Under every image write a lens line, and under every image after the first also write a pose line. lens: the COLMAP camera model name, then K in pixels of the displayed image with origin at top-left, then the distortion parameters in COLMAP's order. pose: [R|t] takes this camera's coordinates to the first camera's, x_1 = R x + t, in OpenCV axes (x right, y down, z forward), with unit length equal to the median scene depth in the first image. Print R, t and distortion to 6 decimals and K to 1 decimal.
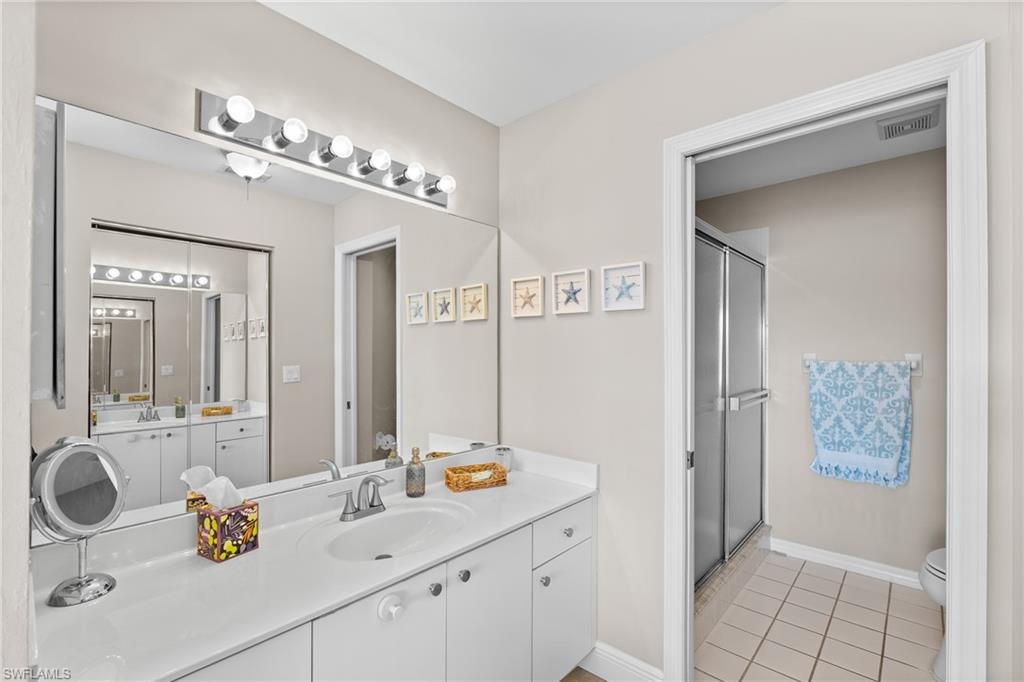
lens RADIAL K [[458.7, 0, 512.7], [0, 458.7, 346.5], [0, 0, 1]] dist [-0.005686, -0.000146]
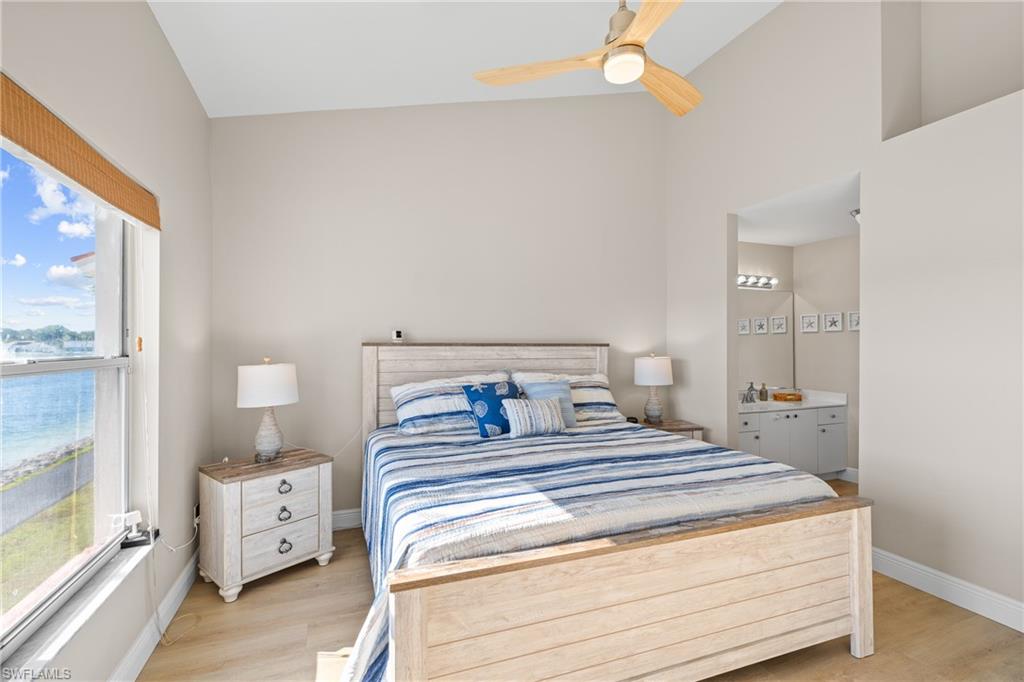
lens RADIAL K [[458.7, 0, 502.0], [0, 458.7, 340.2], [0, 0, 1]] dist [-0.005686, -0.000146]
pose [[0.890072, -0.005263, -0.455789, -0.318926], [0.002107, 0.999970, -0.007431, -0.008781], [0.455814, 0.005654, 0.890057, -1.890722]]
